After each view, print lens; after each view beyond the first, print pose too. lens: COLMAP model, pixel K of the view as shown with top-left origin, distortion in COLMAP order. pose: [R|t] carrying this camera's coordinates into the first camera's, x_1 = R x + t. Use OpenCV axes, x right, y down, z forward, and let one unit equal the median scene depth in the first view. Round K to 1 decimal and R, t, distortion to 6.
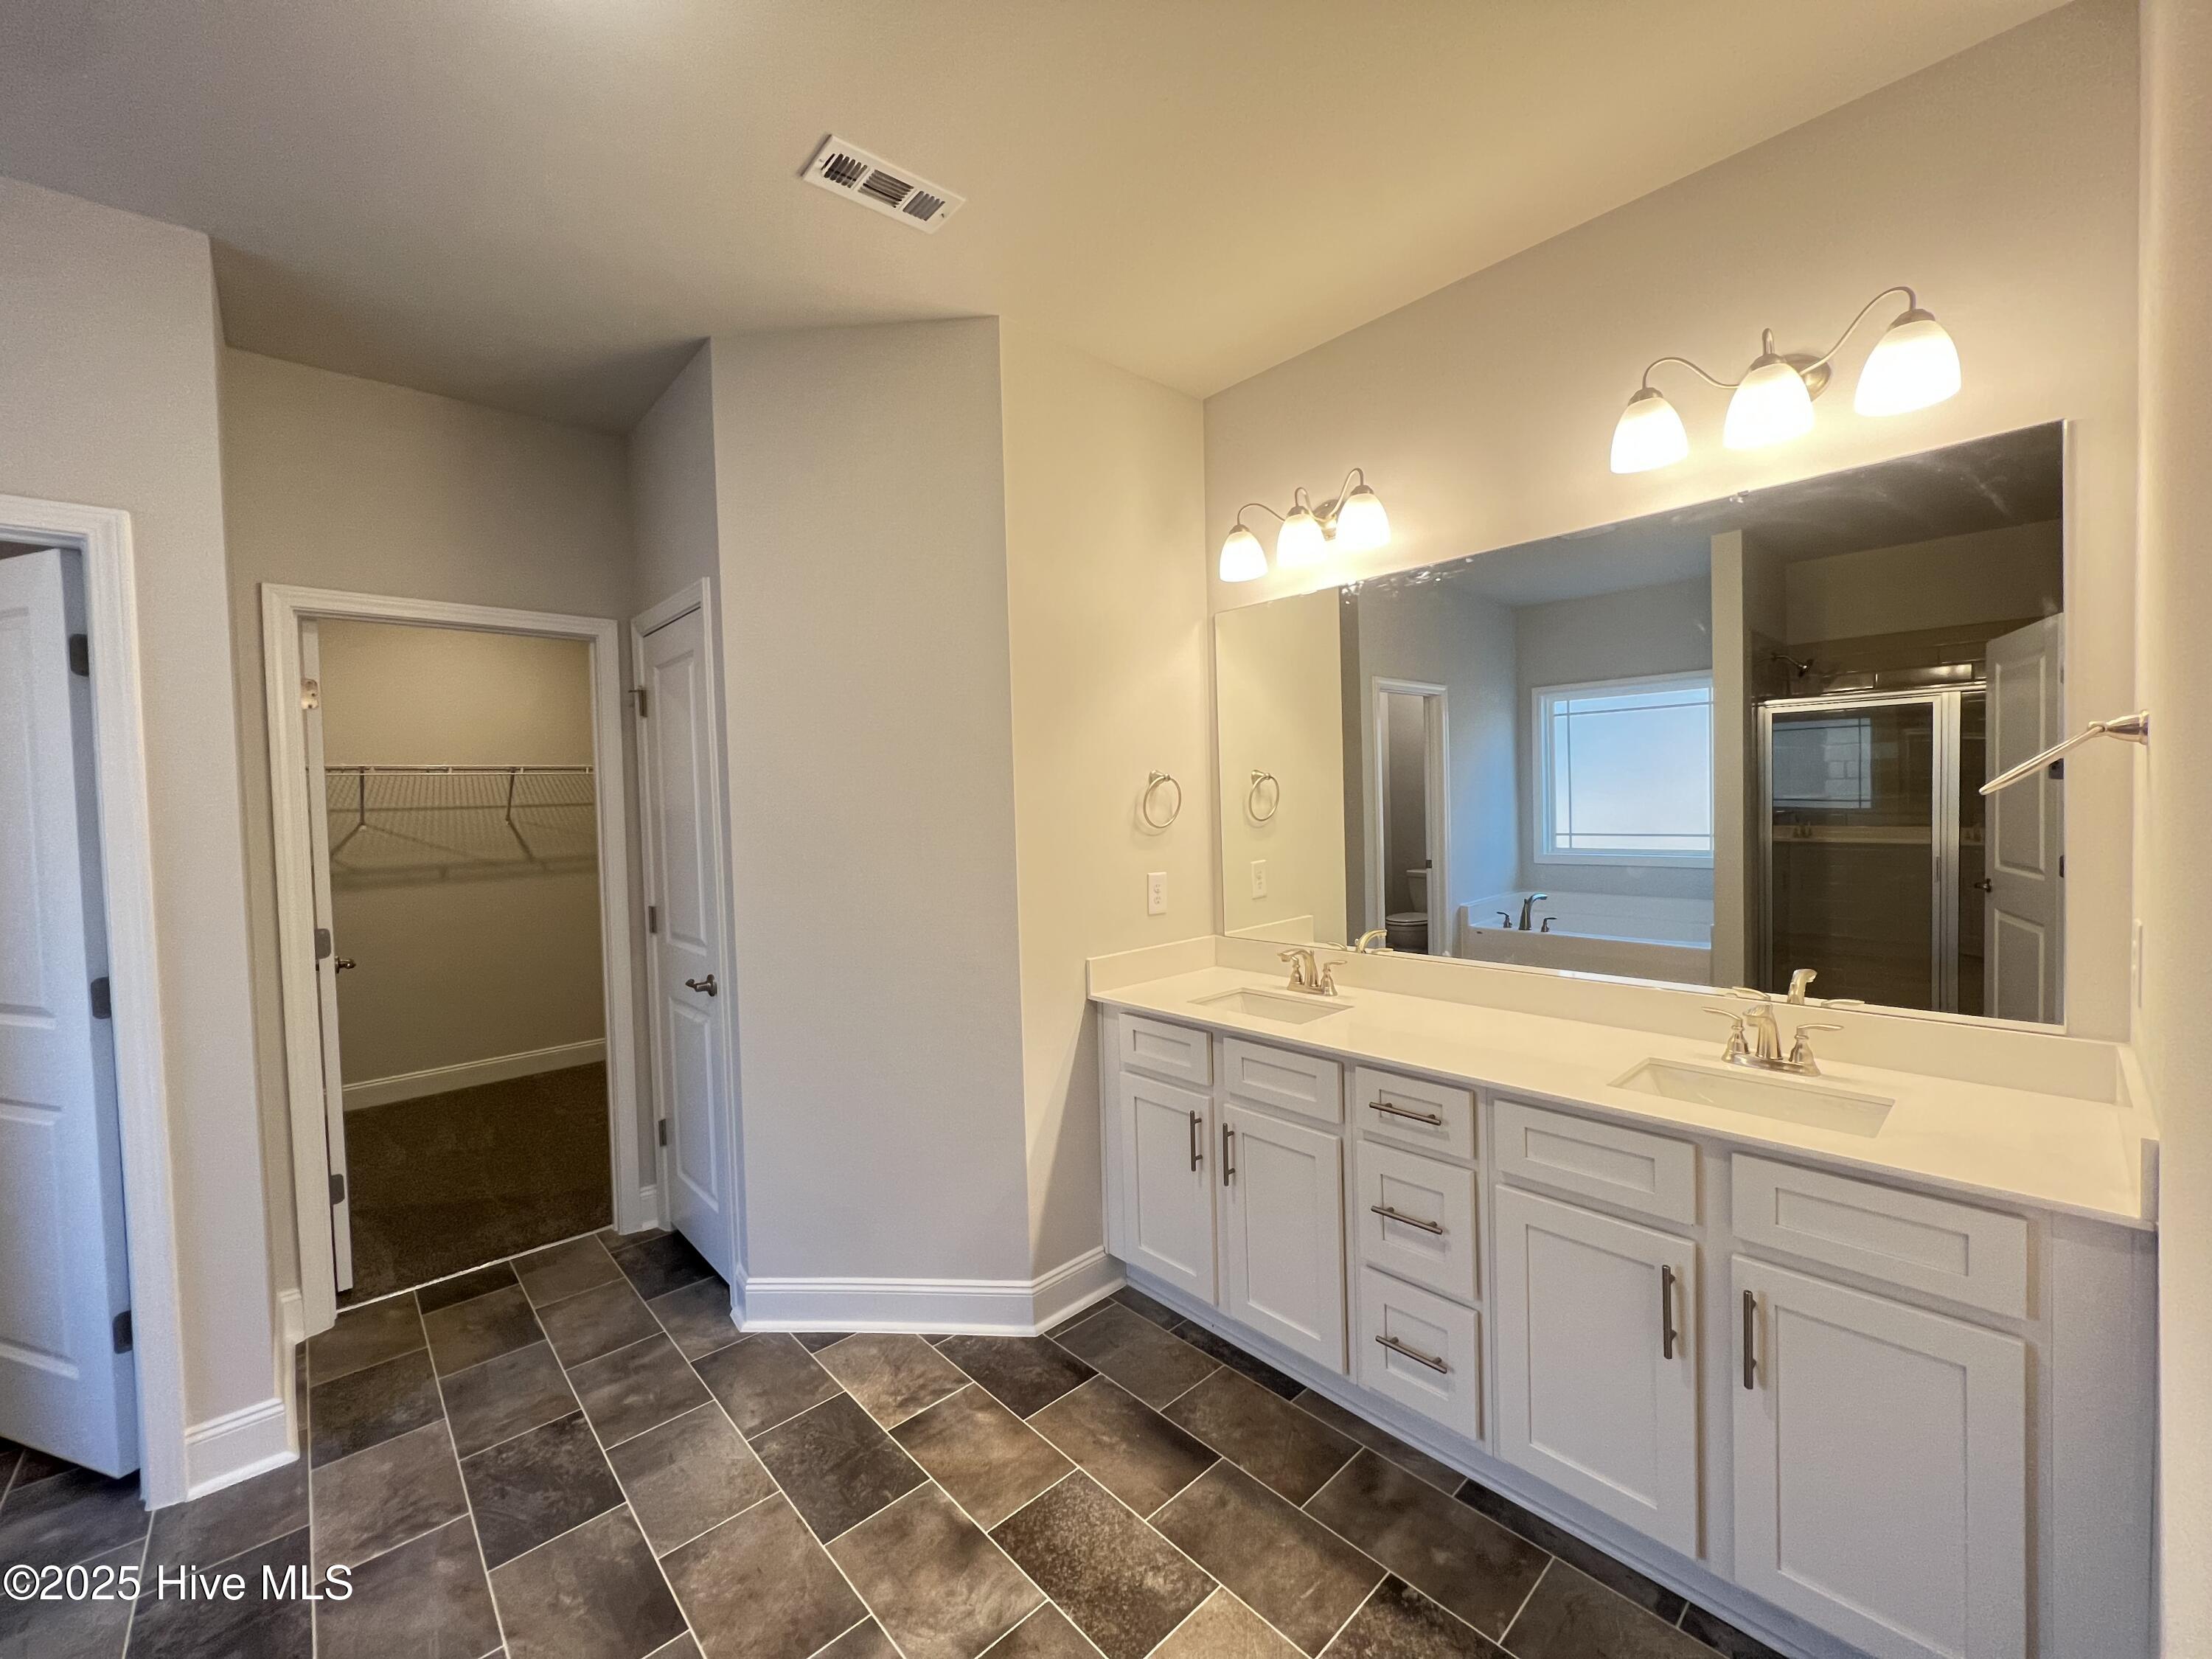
lens RADIAL K [[879.0, 0, 1092.2], [0, 879.0, 823.7], [0, 0, 1]] dist [-0.000885, 0.000810]
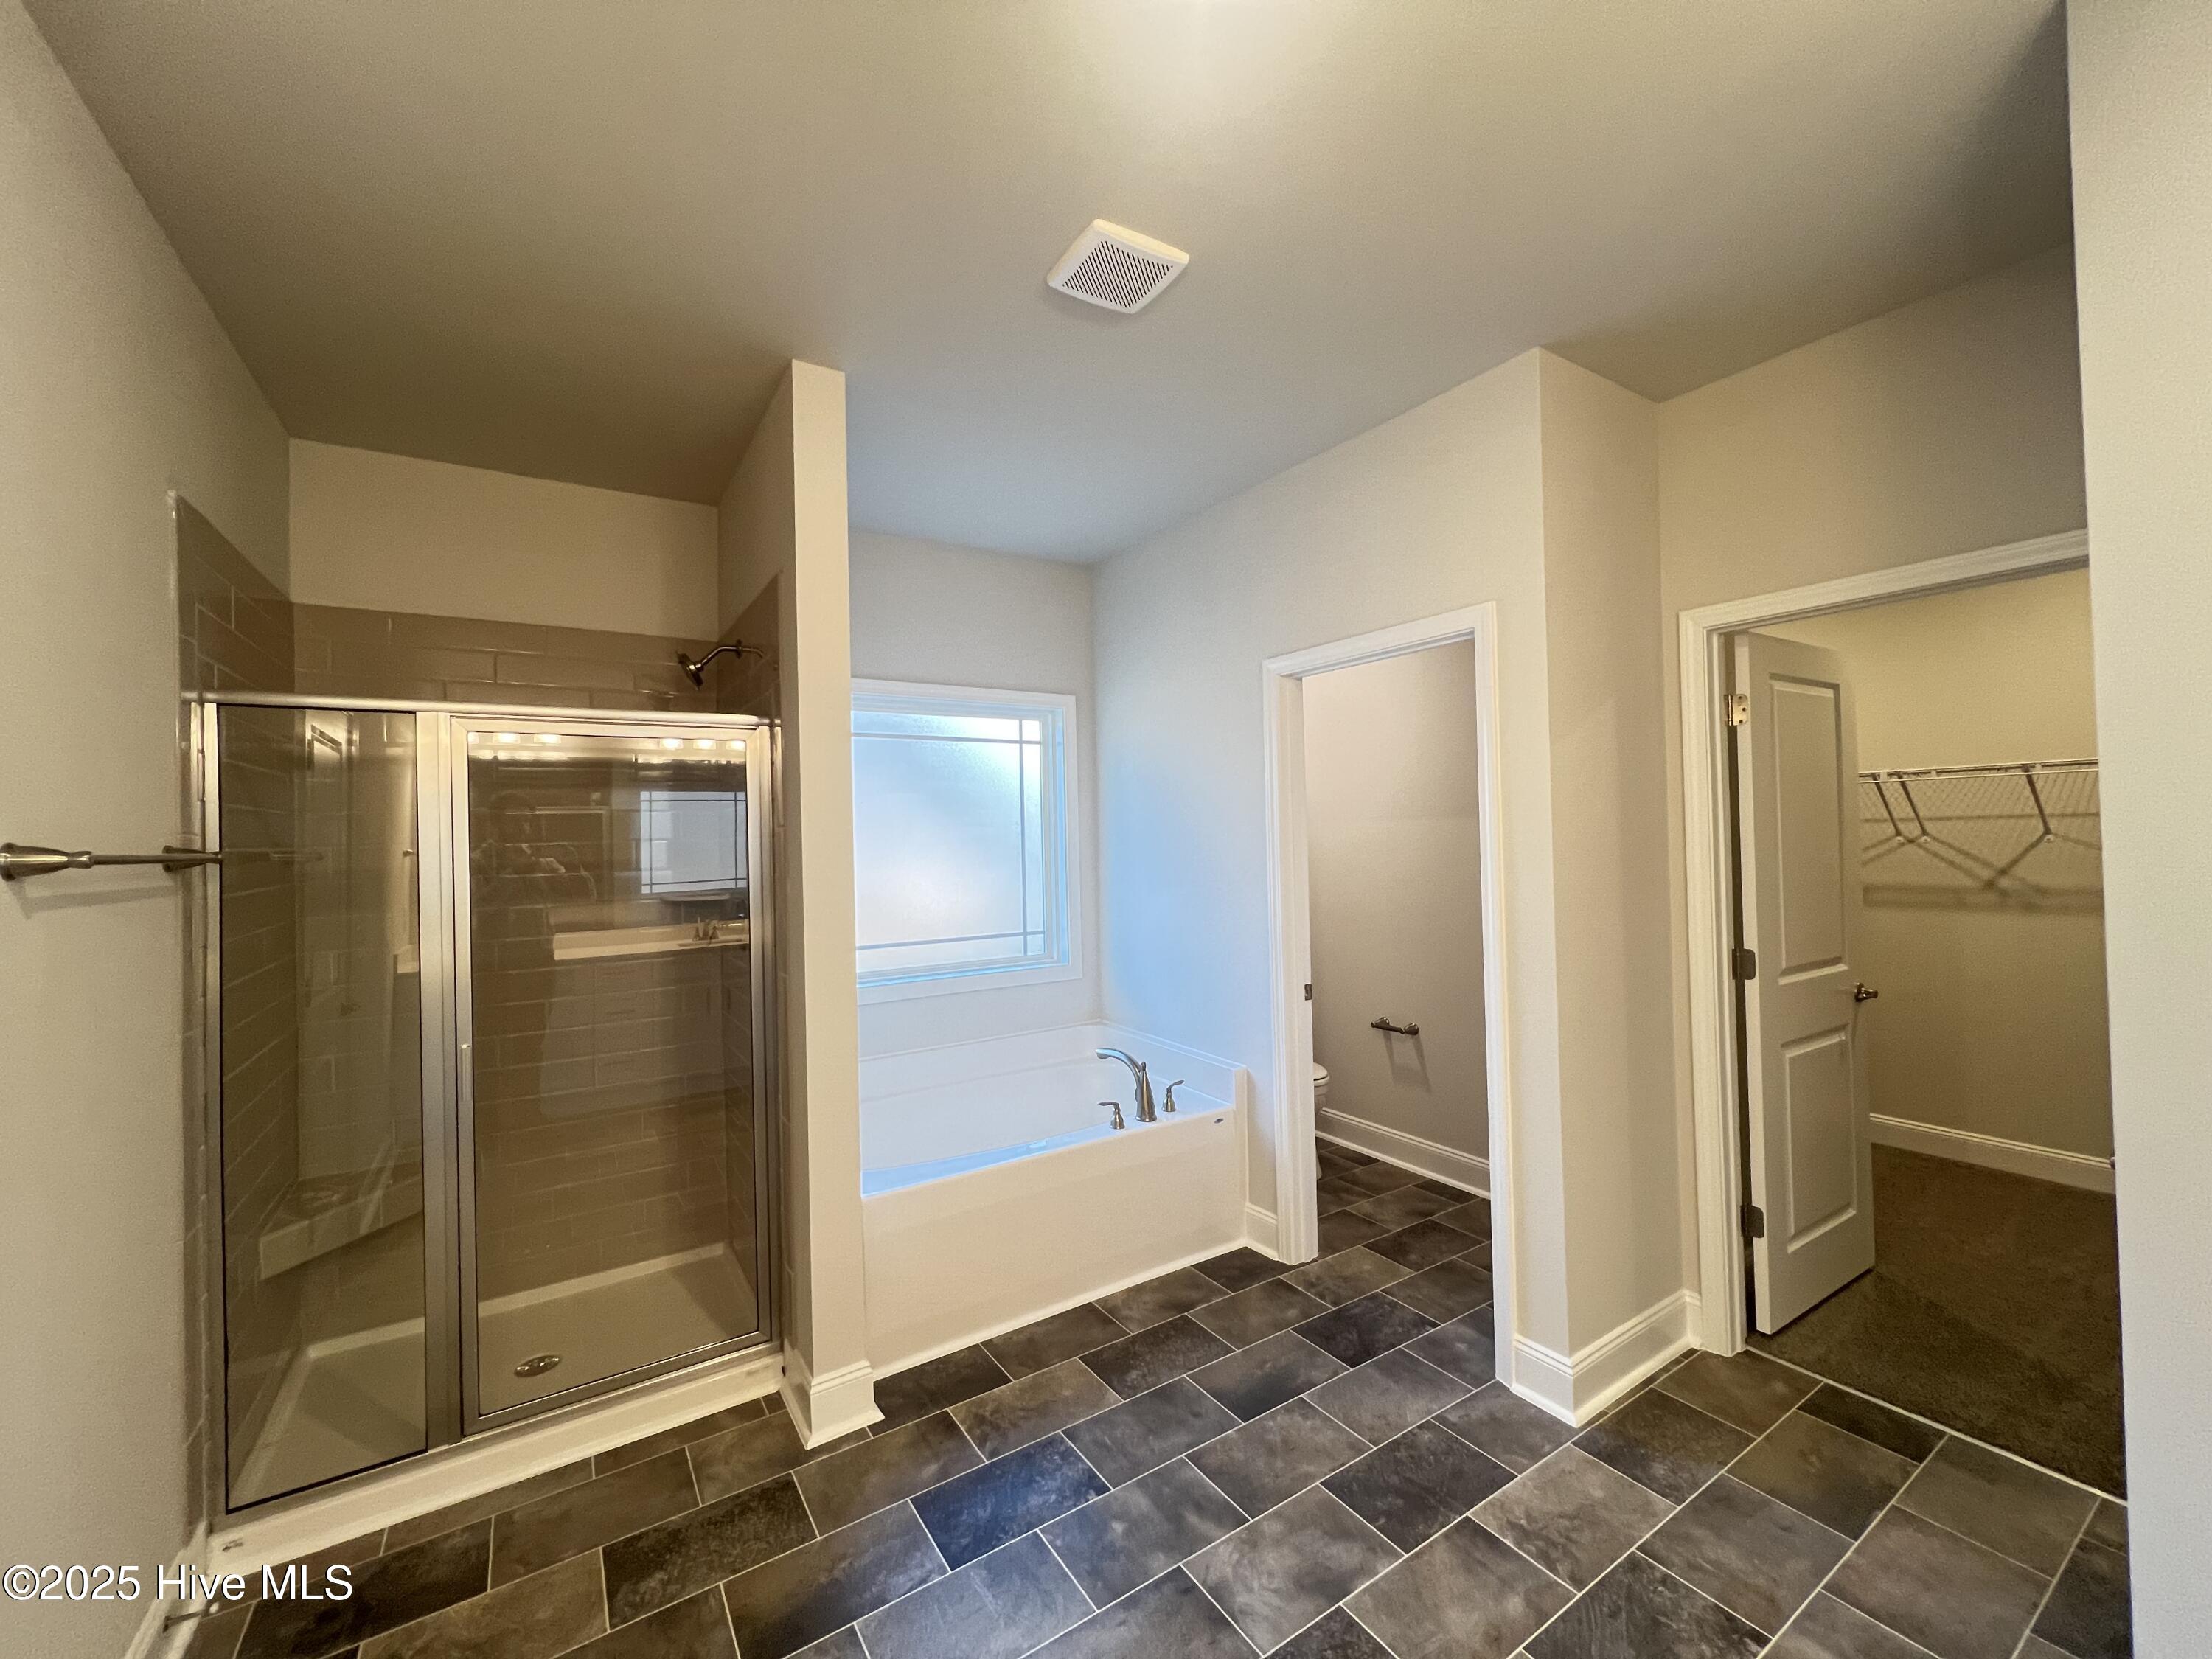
lens RADIAL K [[879.0, 0, 1092.2], [0, 879.0, 823.7], [0, 0, 1]] dist [-0.000885, 0.000810]
pose [[-0.154366, 0.018667, -0.987837, 0.219905], [-0.004824, 0.999795, 0.019646, -0.039516], [0.988002, 0.007798, -0.154245, 0.494391]]
